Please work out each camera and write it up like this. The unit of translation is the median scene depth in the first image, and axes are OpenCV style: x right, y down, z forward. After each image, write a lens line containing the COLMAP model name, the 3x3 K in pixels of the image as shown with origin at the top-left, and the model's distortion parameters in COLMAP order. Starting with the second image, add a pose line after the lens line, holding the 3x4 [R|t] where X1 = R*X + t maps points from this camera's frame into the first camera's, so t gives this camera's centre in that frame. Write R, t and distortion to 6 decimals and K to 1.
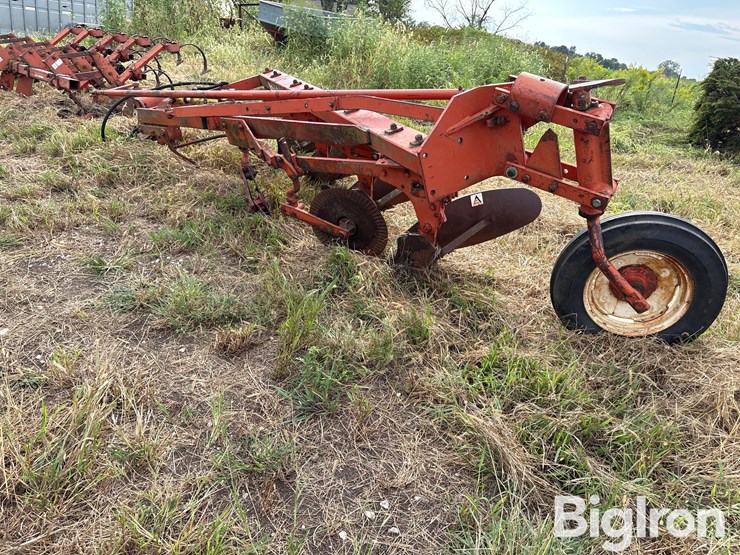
lens RADIAL K [[562.2, 0, 369.3], [0, 562.2, 278.7], [0, 0, 1]] dist [0.045301, -0.049662]
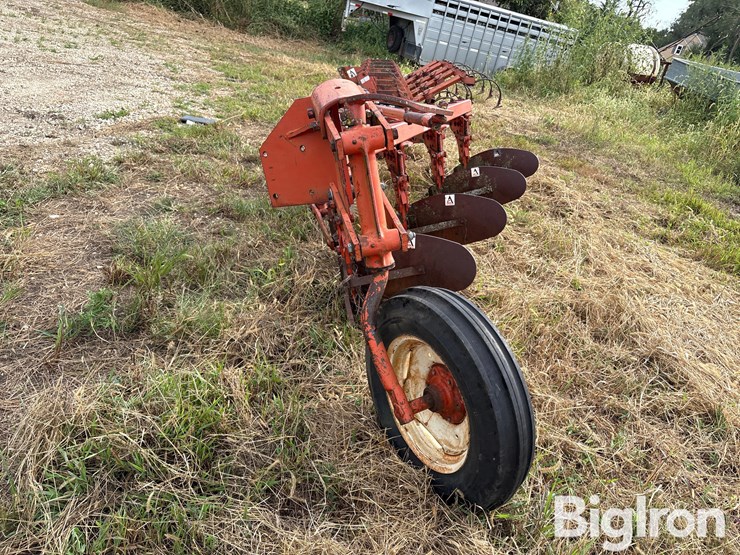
lens RADIAL K [[562.2, 0, 372.3], [0, 562.2, 270.9], [0, 0, 1]] dist [0.045301, -0.049662]
pose [[0.715702, 0.317156, -0.622240, 0.658887], [-0.376649, 0.925554, 0.038532, -0.104265], [0.588138, 0.206789, 0.781877, 0.297494]]
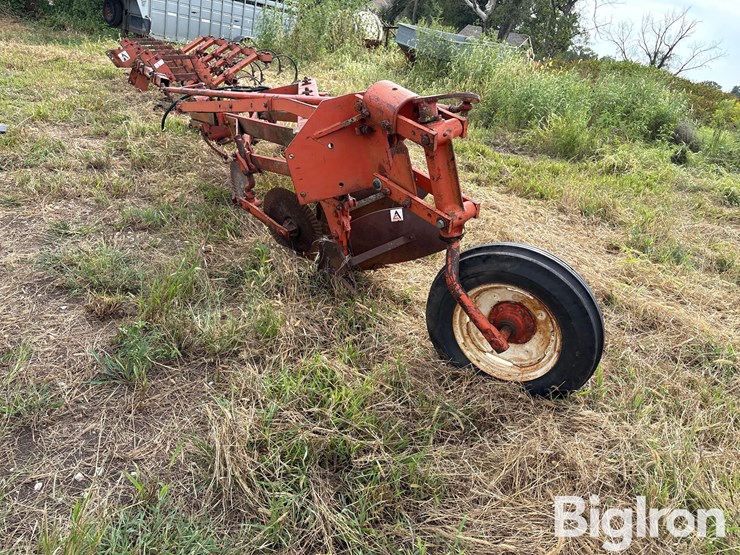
lens RADIAL K [[562.2, 0, 370.0], [0, 562.2, 281.1], [0, 0, 1]] dist [0.045301, -0.049662]
pose [[0.957217, 0.156314, -0.243517, 0.382766], [-0.165032, 0.986163, -0.015690, -0.004298], [0.237695, 0.055207, 0.969770, 0.051470]]
